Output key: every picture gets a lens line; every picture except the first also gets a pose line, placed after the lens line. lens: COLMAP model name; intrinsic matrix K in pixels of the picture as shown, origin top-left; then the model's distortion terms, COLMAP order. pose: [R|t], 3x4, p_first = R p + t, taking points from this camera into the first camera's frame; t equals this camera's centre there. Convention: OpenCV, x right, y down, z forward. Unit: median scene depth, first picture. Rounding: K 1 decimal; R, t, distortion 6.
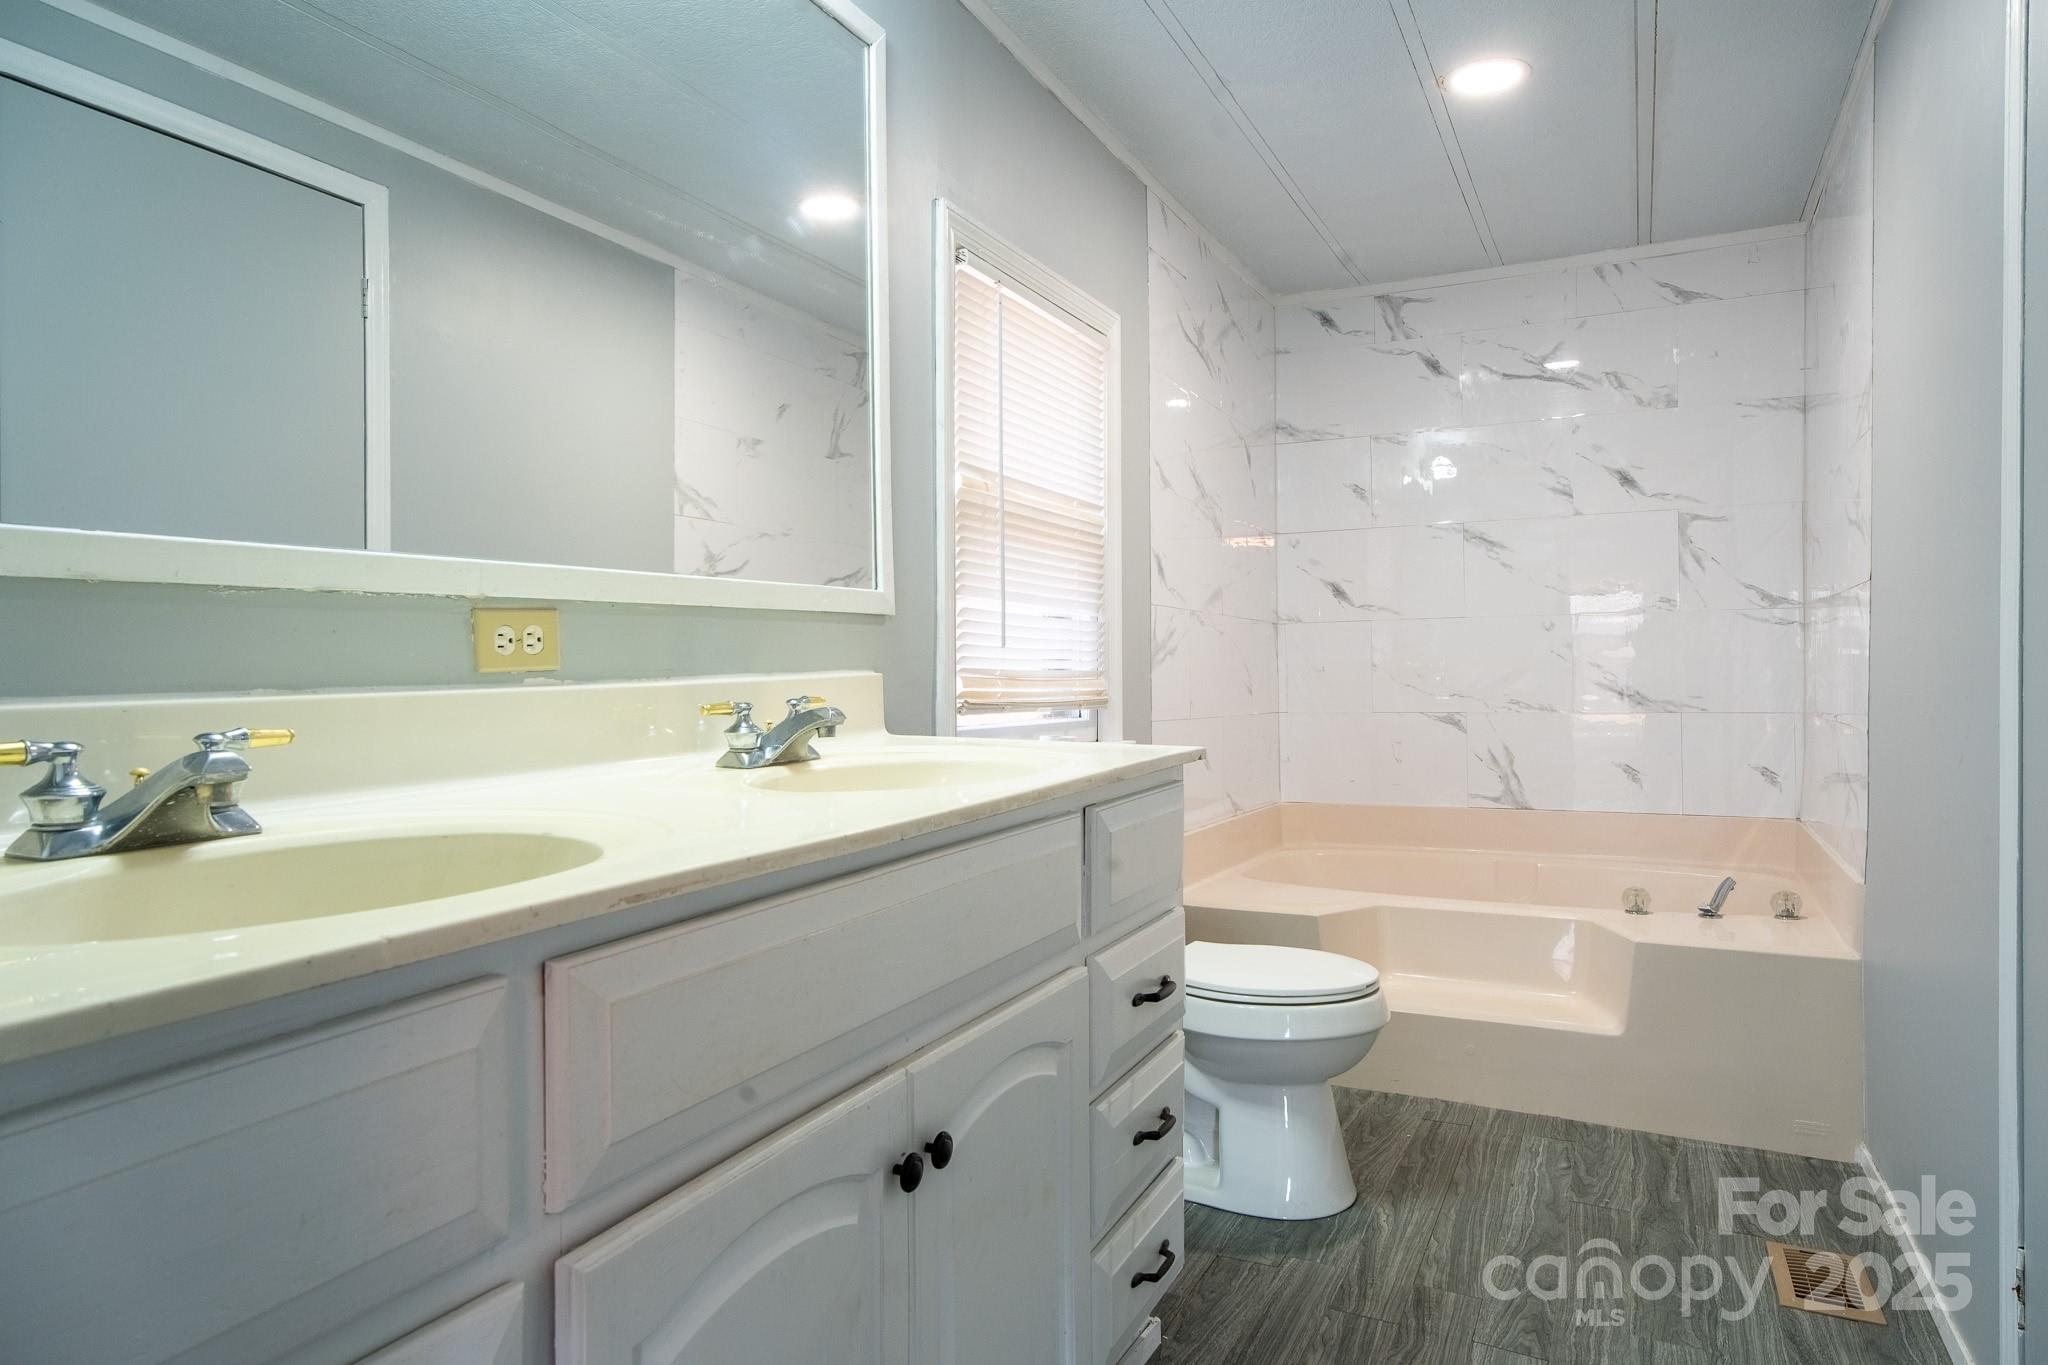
lens RADIAL K [[1247.1, 0, 1030.5], [0, 1247.1, 682.8], [0, 0, 1]] dist [-0.000348, 0.009286]
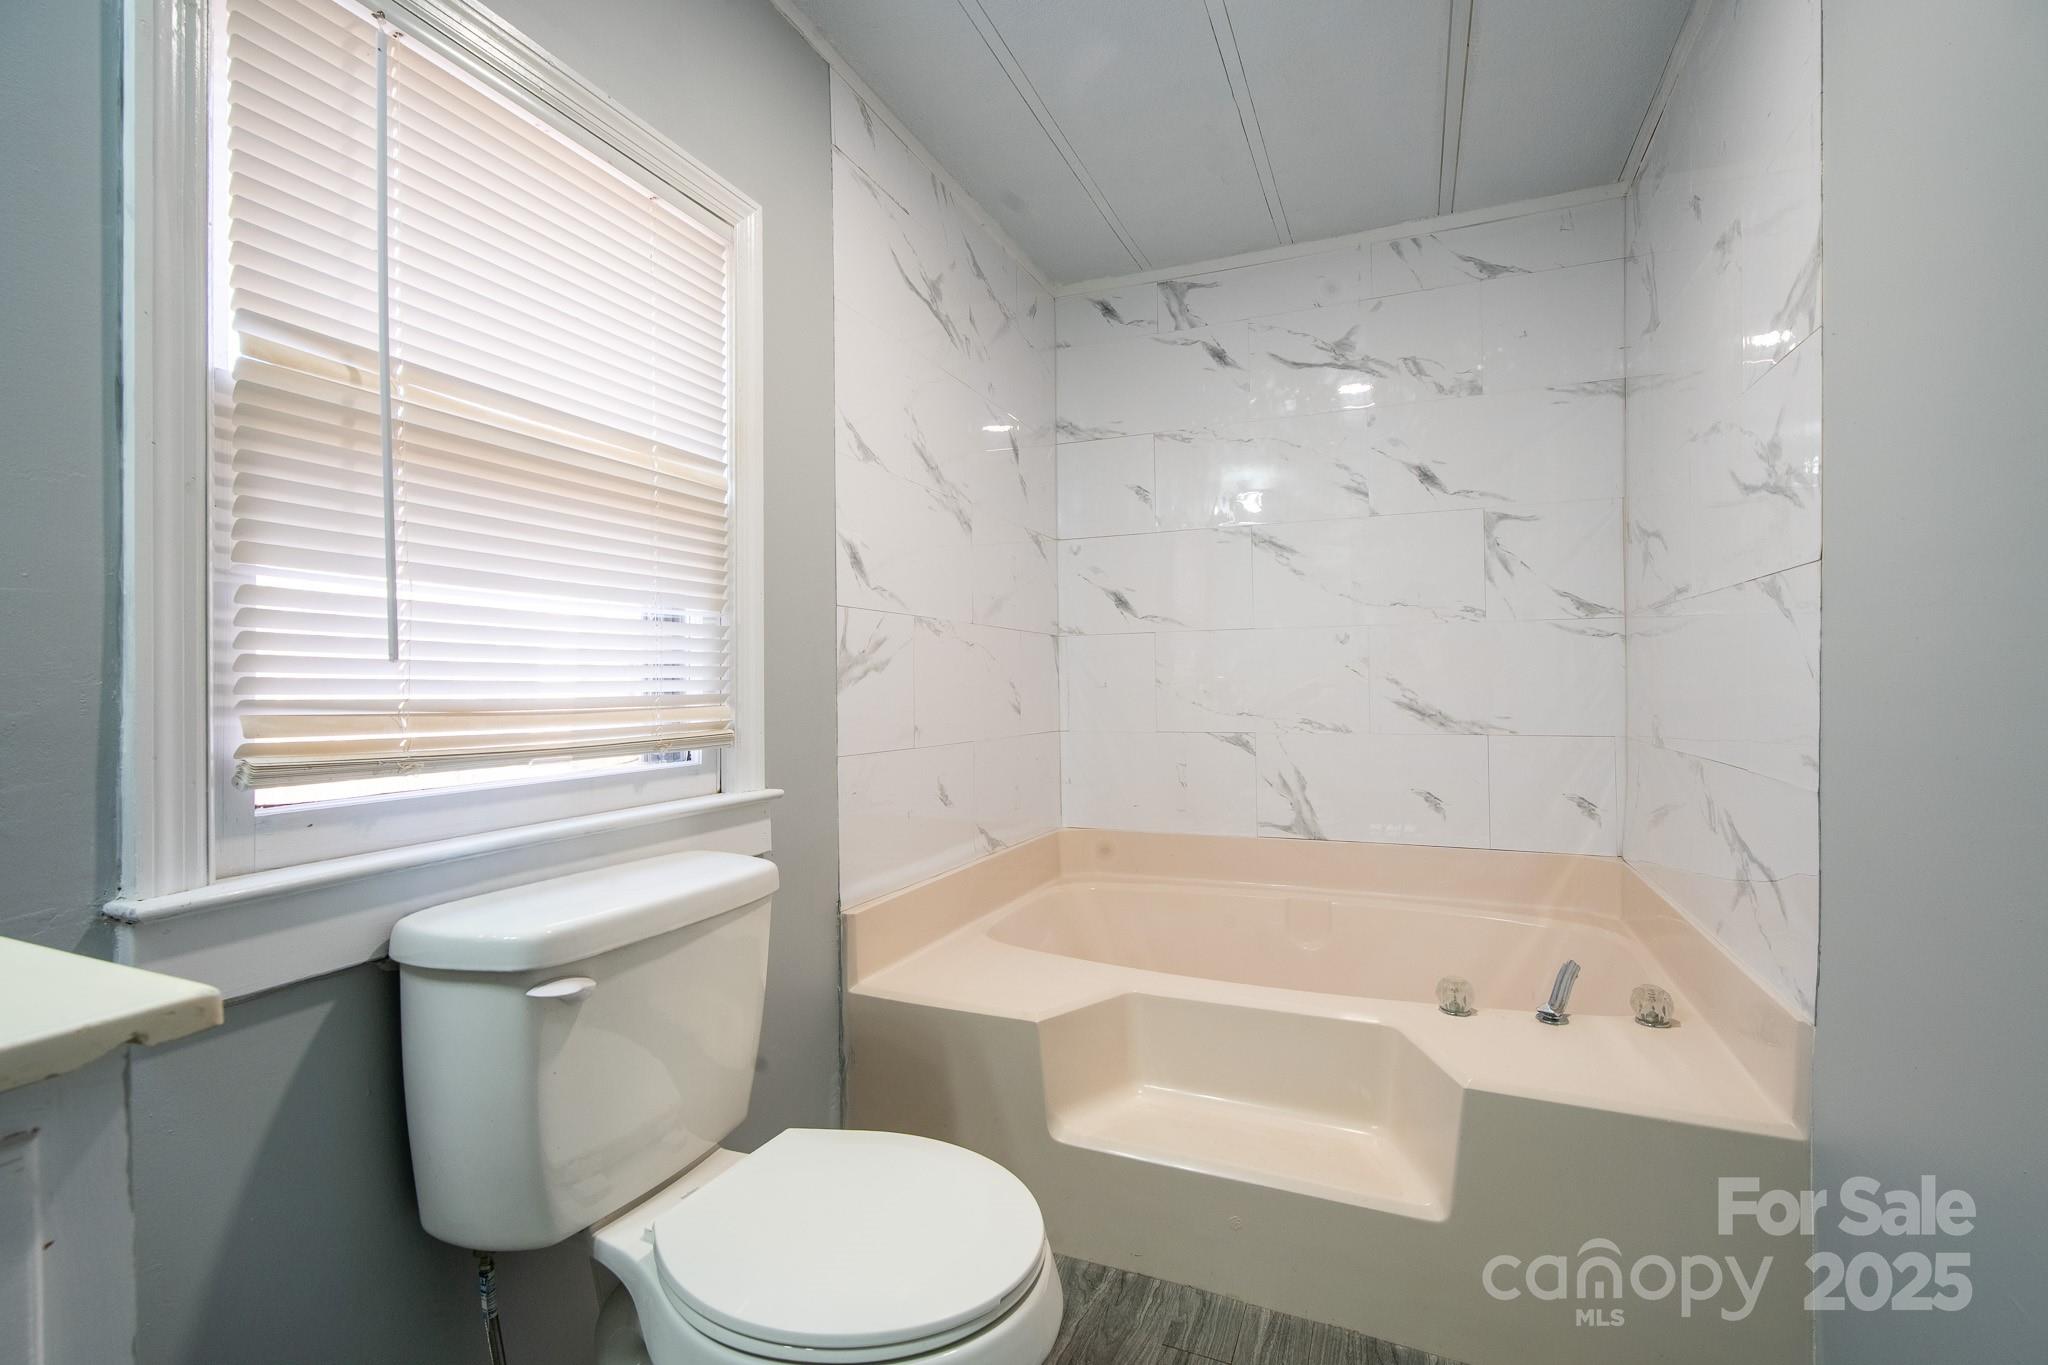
lens RADIAL K [[931.2, 0, 1016.3], [0, 931.2, 677.4], [0, 0, 1]] dist [0.006854, -0.001066]
pose [[0.998628, 0.000553, 0.052359, 0.161710], [0.000023, 0.999939, -0.011002, -0.011001], [-0.052362, 0.010988, 0.998568, 0.380213]]
